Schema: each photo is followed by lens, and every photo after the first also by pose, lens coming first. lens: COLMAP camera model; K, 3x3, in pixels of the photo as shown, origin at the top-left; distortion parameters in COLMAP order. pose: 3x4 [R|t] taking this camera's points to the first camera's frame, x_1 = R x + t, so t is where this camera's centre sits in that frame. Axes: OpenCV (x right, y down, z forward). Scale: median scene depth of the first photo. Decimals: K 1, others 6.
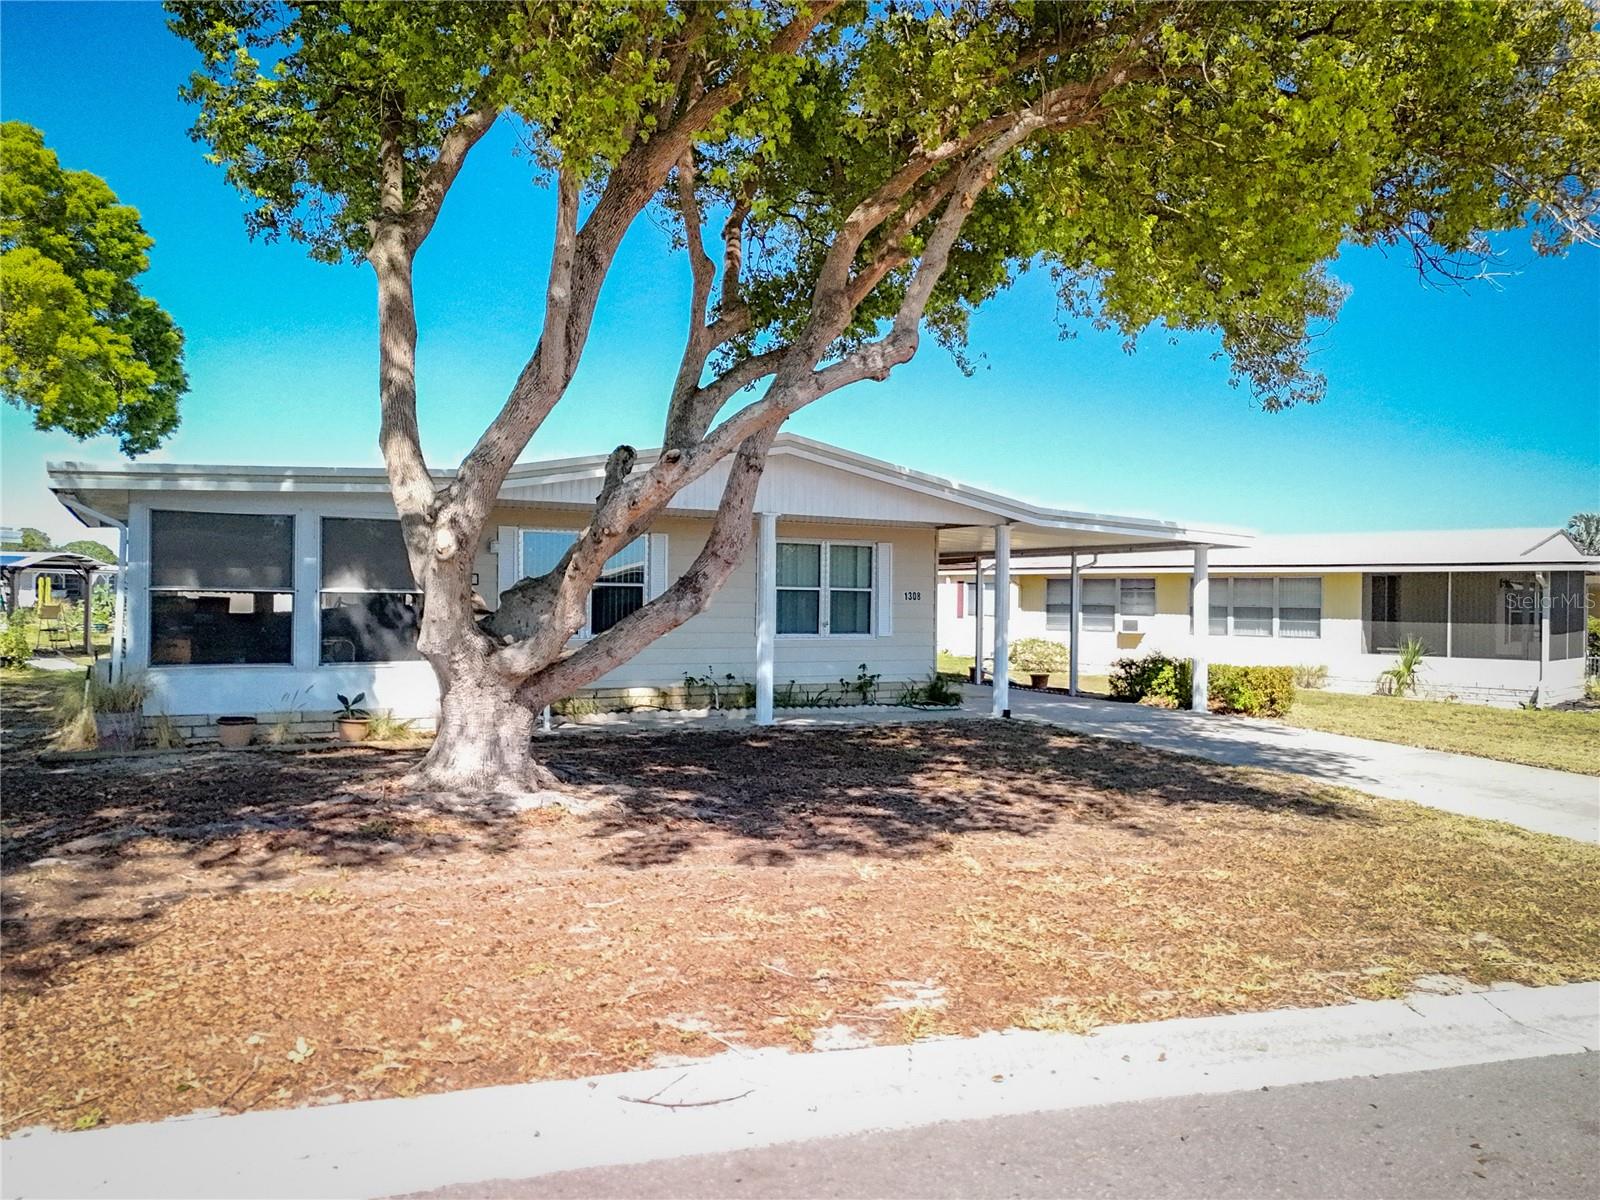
lens RADIAL K [[1177.3, 0, 806.5], [0, 1177.3, 606.5], [0, 0, 1]] dist [0.046126, -0.026862]
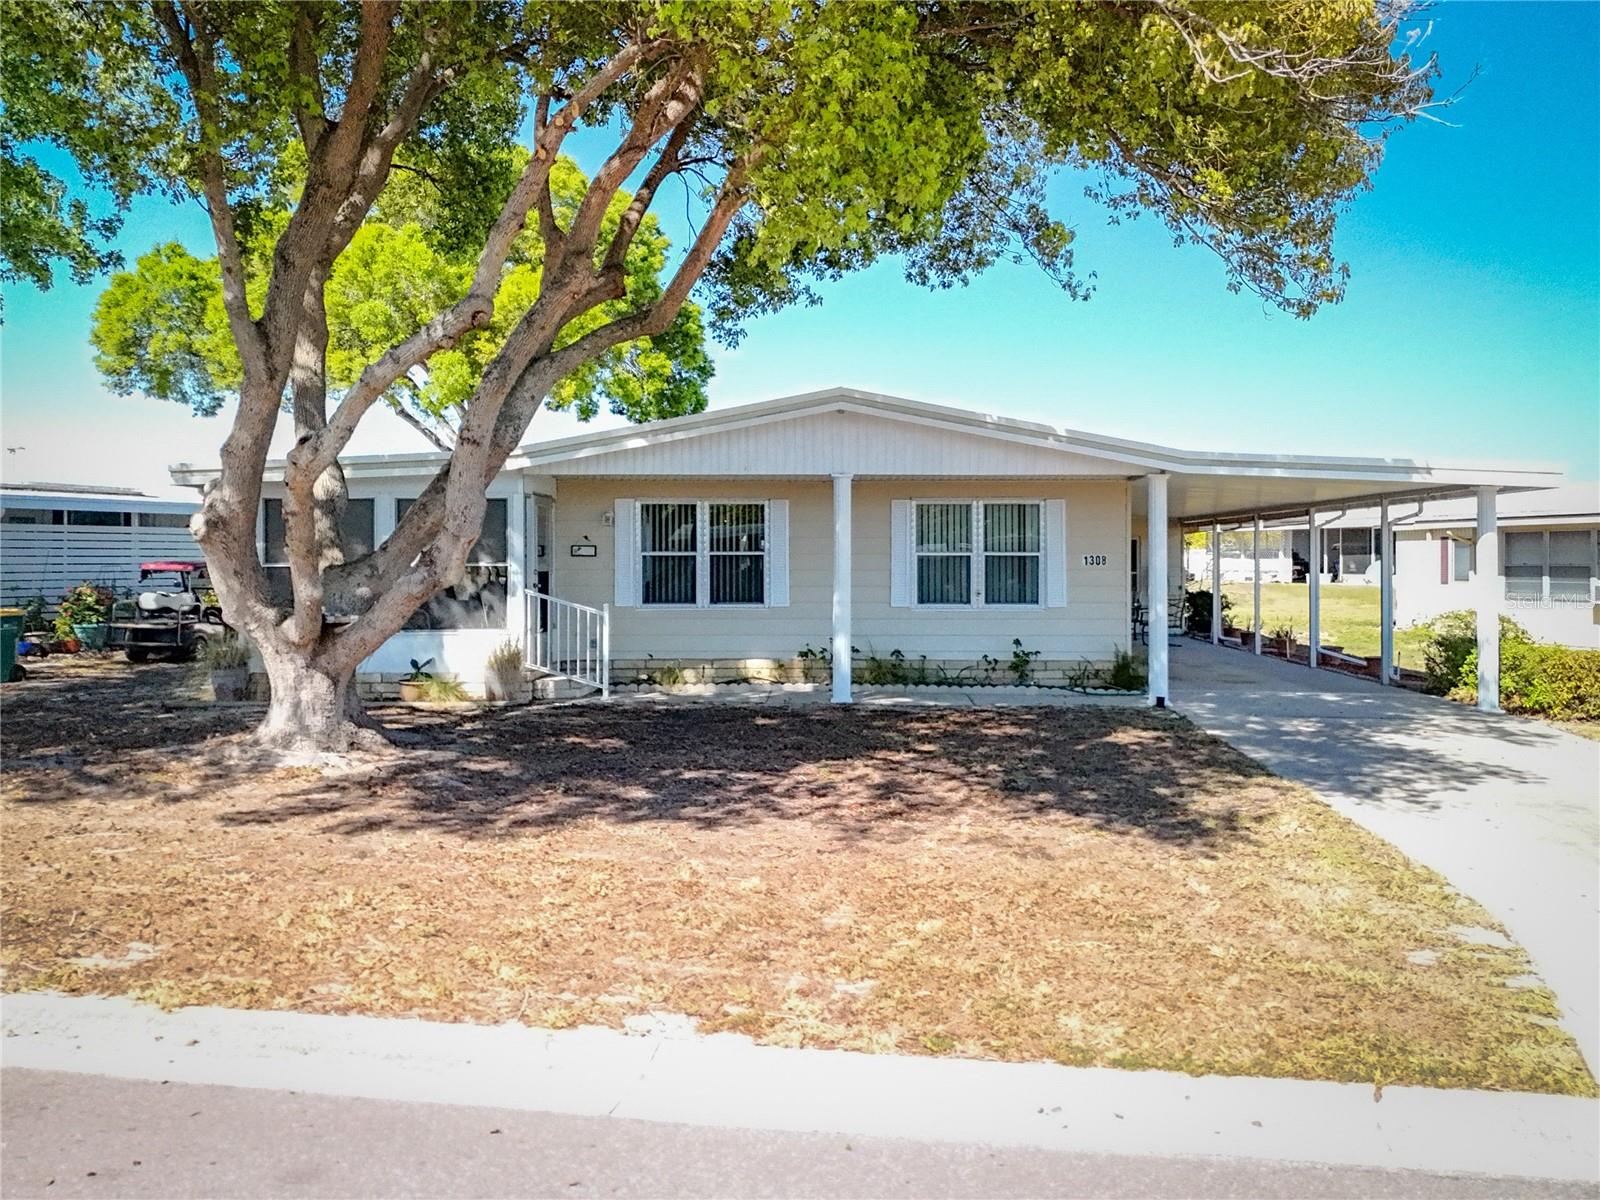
lens RADIAL K [[1278.0, 0, 840.7], [0, 1278.0, 574.6], [0, 0, 1]] dist [0.013764, -0.017730]
pose [[0.883523, -0.007526, -0.468327, 0.406757], [0.009062, 0.999958, 0.001027, -0.001342], [0.468300, -0.005151, 0.883554, 0.102681]]
